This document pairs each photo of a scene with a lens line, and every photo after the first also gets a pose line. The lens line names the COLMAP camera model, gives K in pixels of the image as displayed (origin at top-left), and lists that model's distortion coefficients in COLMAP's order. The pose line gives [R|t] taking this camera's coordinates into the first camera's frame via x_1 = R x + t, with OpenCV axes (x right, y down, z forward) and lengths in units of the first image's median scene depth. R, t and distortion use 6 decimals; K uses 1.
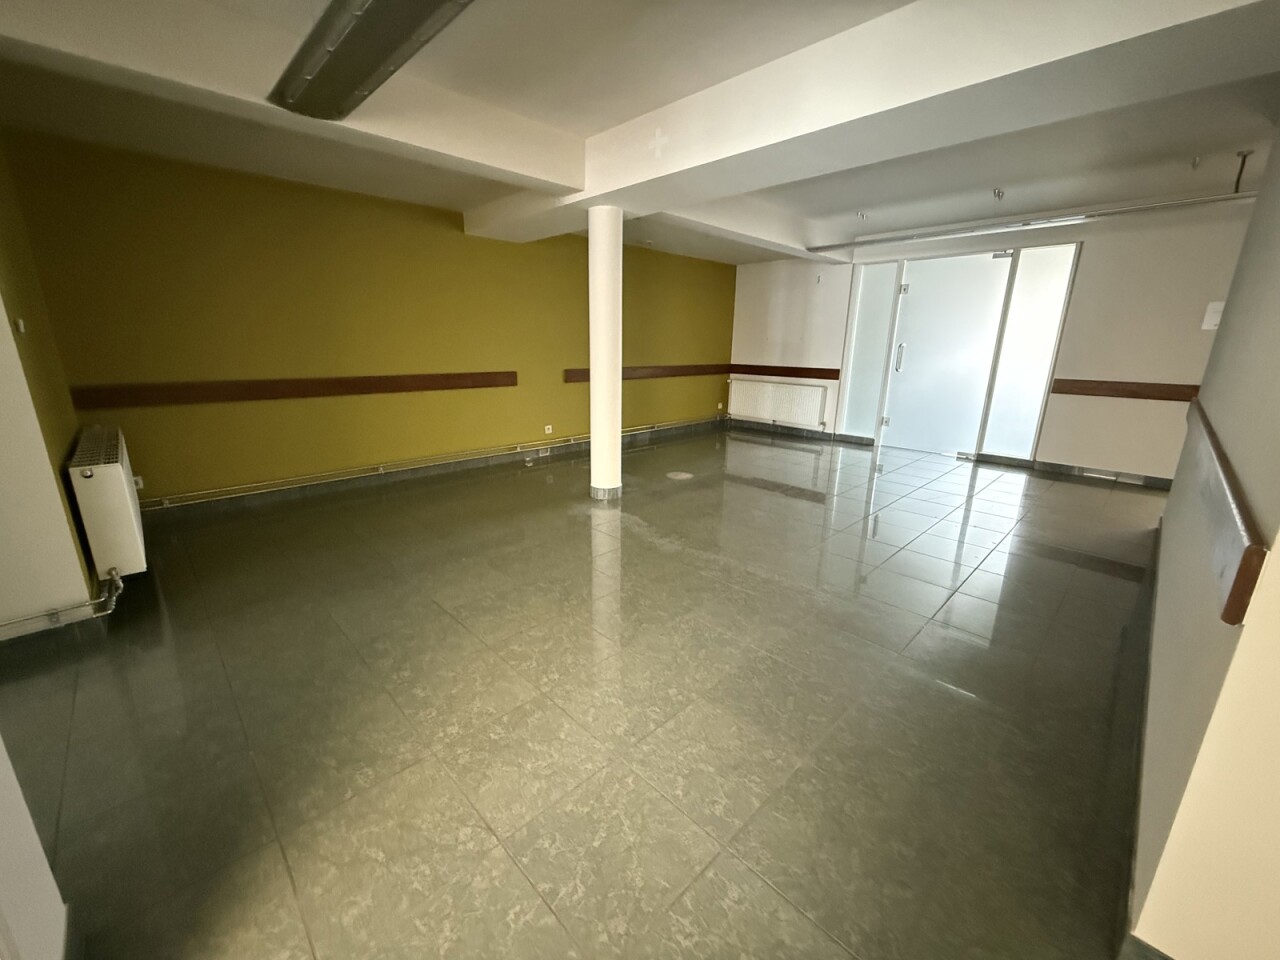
lens RADIAL K [[511.1, 0, 631.3], [0, 511.1, 477.0], [0, 0, 1]] dist [-0.000315, -0.000007]
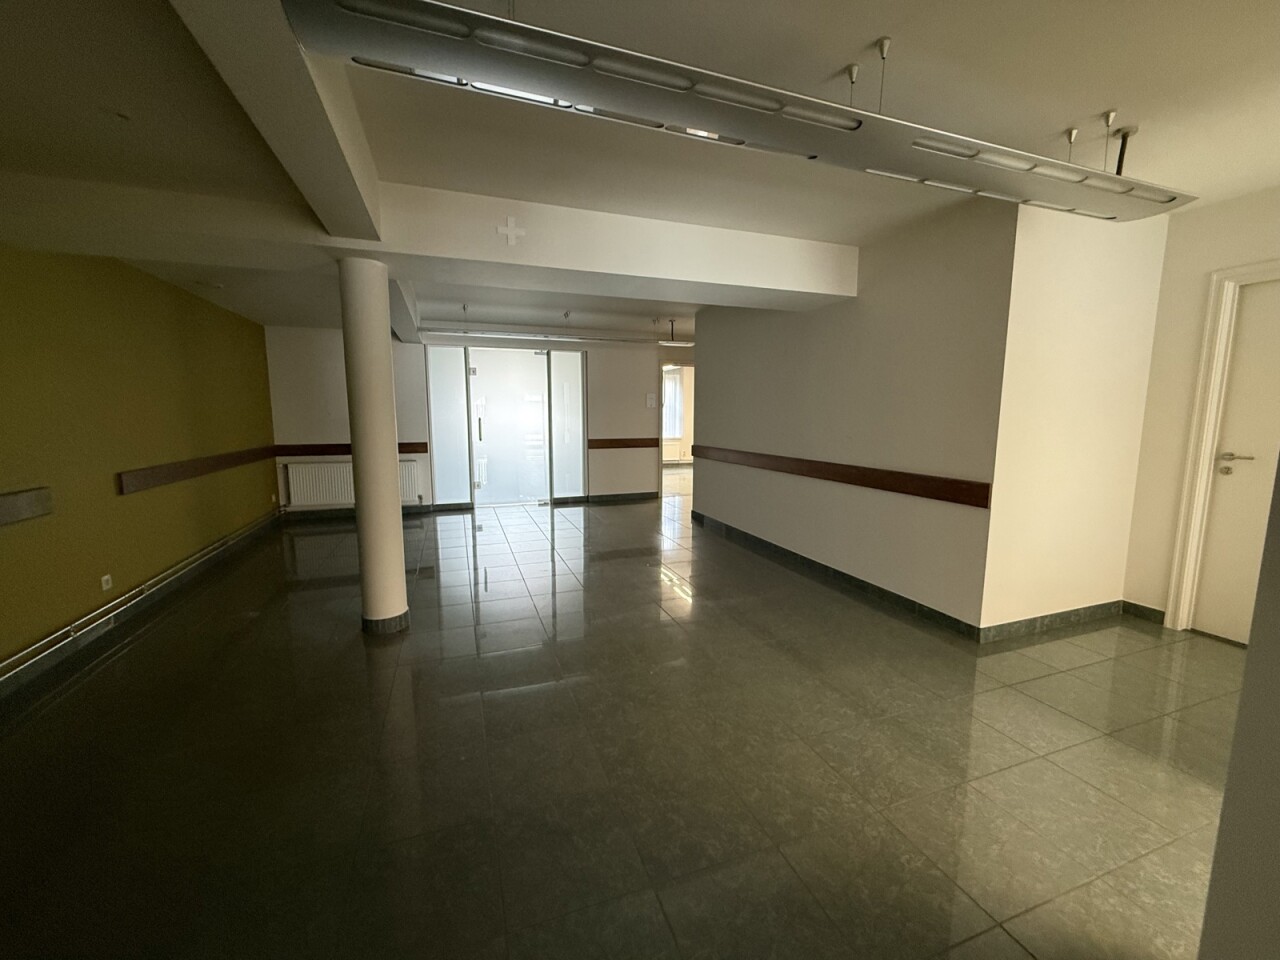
lens RADIAL K [[511.1, 0, 640.0], [0, 511.1, 479.2], [0, 0, 1]] dist [-0.000315, -0.000007]
pose [[0.412605, -0.129857, 0.901606, -0.405375], [0.237808, 0.970818, 0.030997, -0.080736], [-0.879320, 0.201620, 0.431445, 0.229065]]
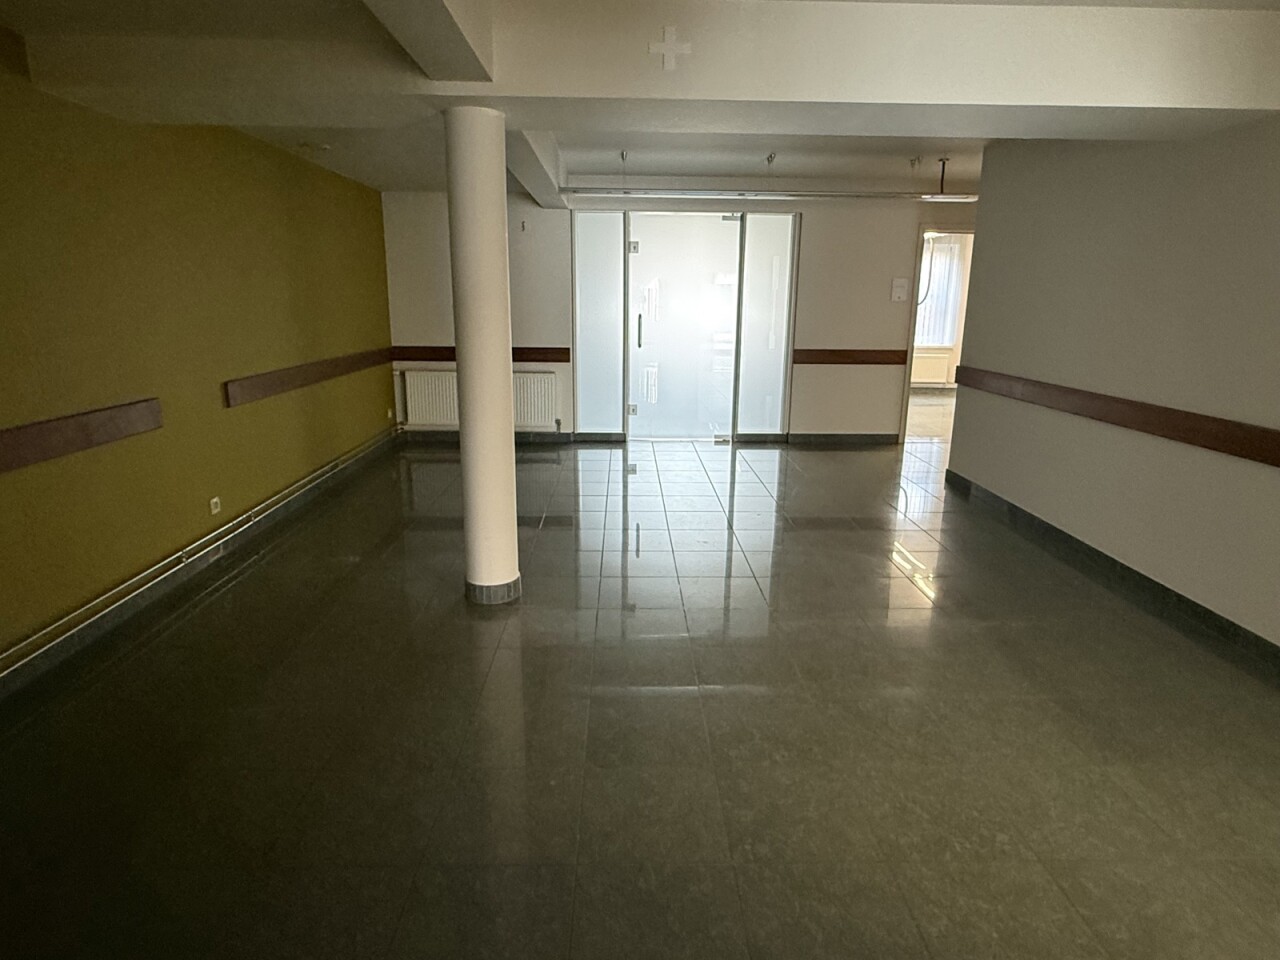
lens RADIAL K [[747.9, 0, 645.5], [0, 747.9, 481.4], [0, 0, 1]] dist [-0.003184, 0.003923]
pose [[0.677498, -0.181927, 0.712671, -0.387812], [0.186861, 0.979711, 0.072456, -0.090128], [-0.711393, 0.084082, 0.697747, 0.199120]]
